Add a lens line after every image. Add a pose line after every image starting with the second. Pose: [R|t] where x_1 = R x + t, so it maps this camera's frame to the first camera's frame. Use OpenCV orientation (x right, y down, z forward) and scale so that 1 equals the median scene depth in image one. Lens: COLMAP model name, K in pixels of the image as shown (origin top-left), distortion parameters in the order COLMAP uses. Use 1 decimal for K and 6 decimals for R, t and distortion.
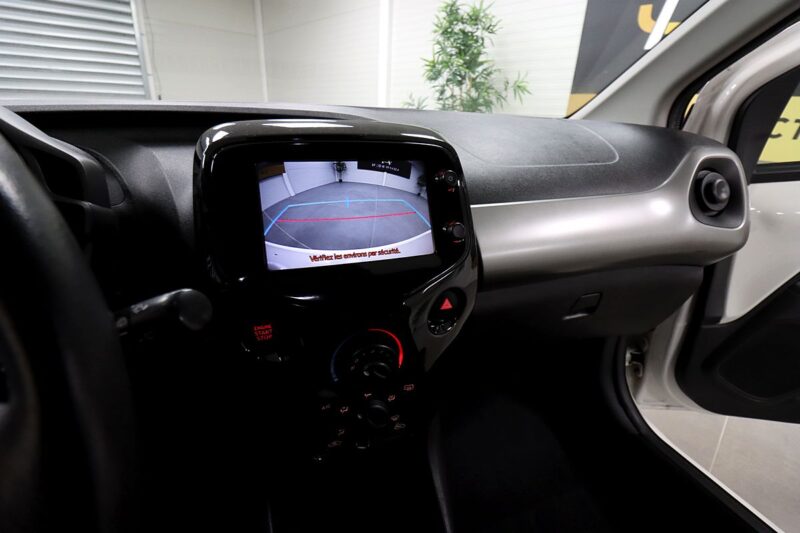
lens RADIAL K [[377.9, 0, 402.3], [0, 377.9, 263.7], [0, 0, 1]] dist [-0.009507, -0.000938]
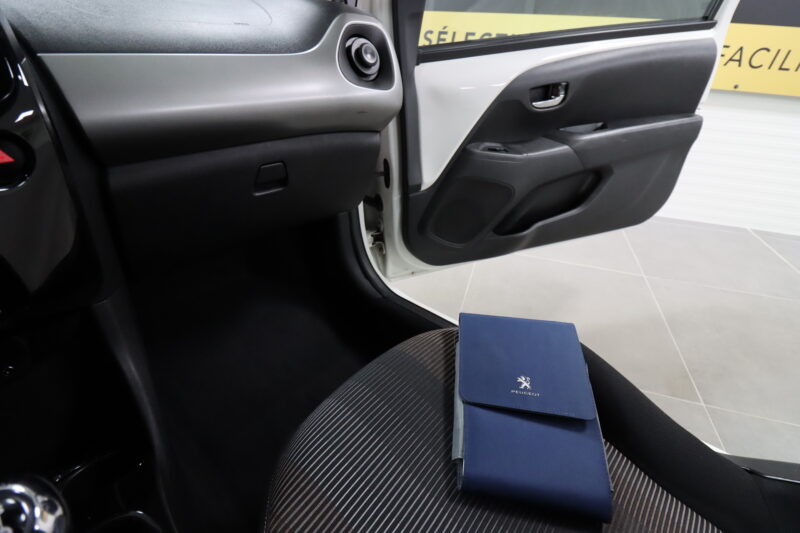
lens RADIAL K [[377.9, 0, 402.3], [0, 377.9, 263.7], [0, 0, 1]] dist [-0.009507, -0.000938]
pose [[0.880857, -0.230748, 0.413335, 0.214899], [0.170060, 0.969113, 0.178603, 0.146738], [-0.441780, -0.087032, 0.892892, -0.069173]]
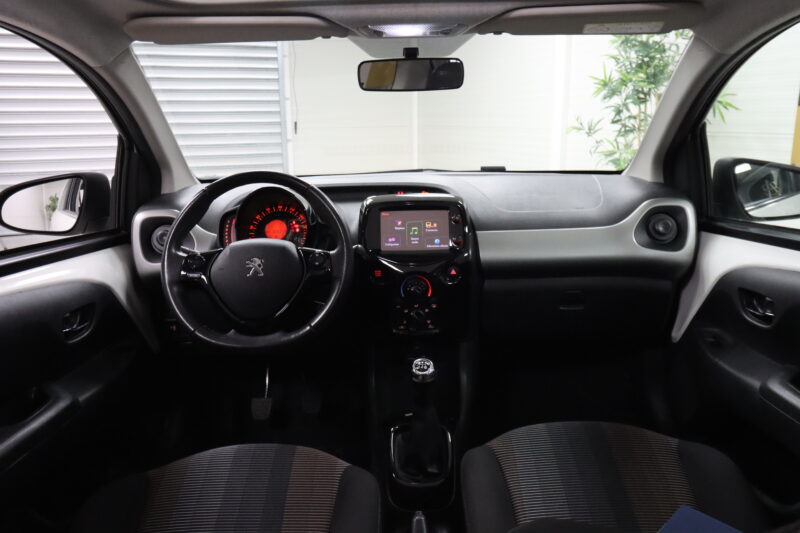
lens RADIAL K [[655.1, 0, 396.3], [0, 655.1, 263.5], [0, 0, 1]] dist [0.040698, 0.007004]
pose [[0.934925, 0.032512, -0.353352, 0.508268], [-0.086437, 0.986665, -0.137918, 0.270422], [0.344156, 0.159486, 0.925268, -1.190979]]
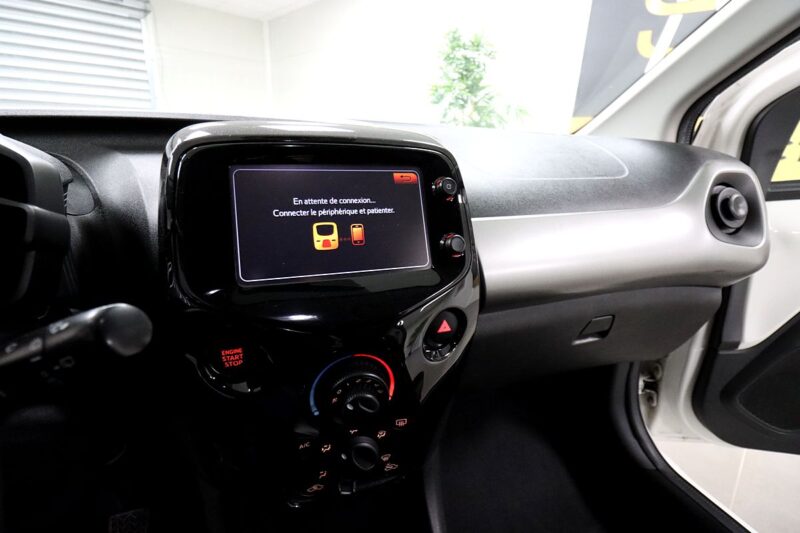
lens RADIAL K [[378.1, 0, 405.0], [0, 378.1, 263.7], [0, 0, 1]] dist [-0.008581, -0.000883]
pose [[0.999982, 0.005774, -0.001552, 0.010503], [-0.005856, 0.998200, -0.059694, 0.005804], [0.001205, 0.059702, 0.998215, 0.044227]]
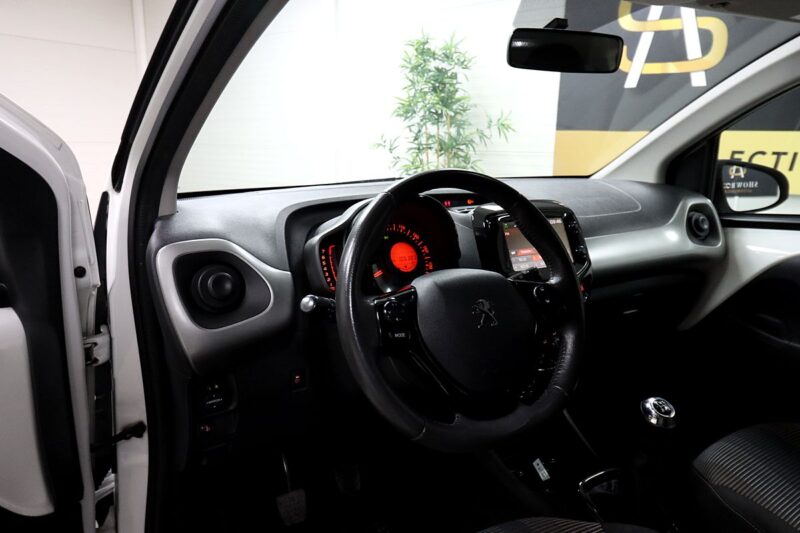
lens RADIAL K [[582.4, 0, 400.0], [0, 582.4, 266.5], [0, 0, 1]] dist [-0.002076, -0.000235]
pose [[0.982666, -0.067016, 0.172848, -0.564497], [0.093497, 0.984267, -0.149923, 0.153963], [-0.160081, 0.163485, 0.973471, -0.770507]]
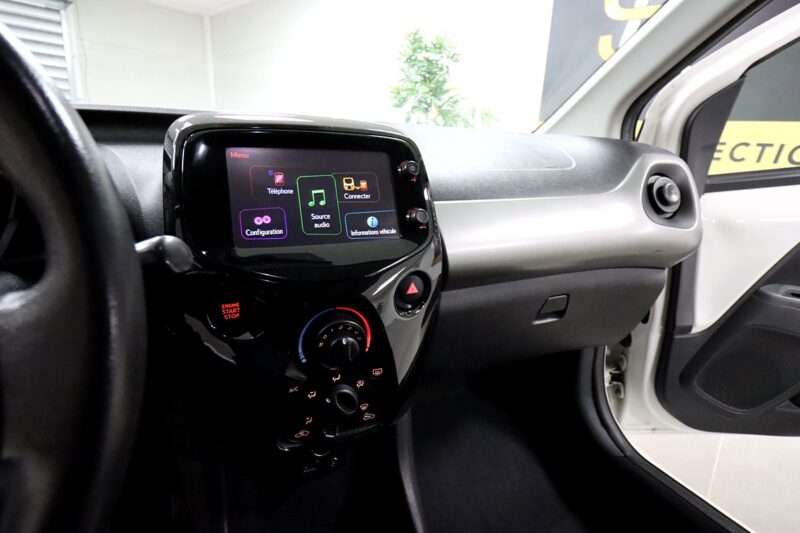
lens RADIAL K [[423.0, 0, 403.1], [0, 423.0, 264.2], [0, 0, 1]] dist [-0.000123, -0.000584]
pose [[0.996522, -0.019740, 0.080953, 0.000150], [0.028370, 0.993867, -0.106881, 0.069731], [-0.078347, 0.108806, 0.990971, -0.060858]]
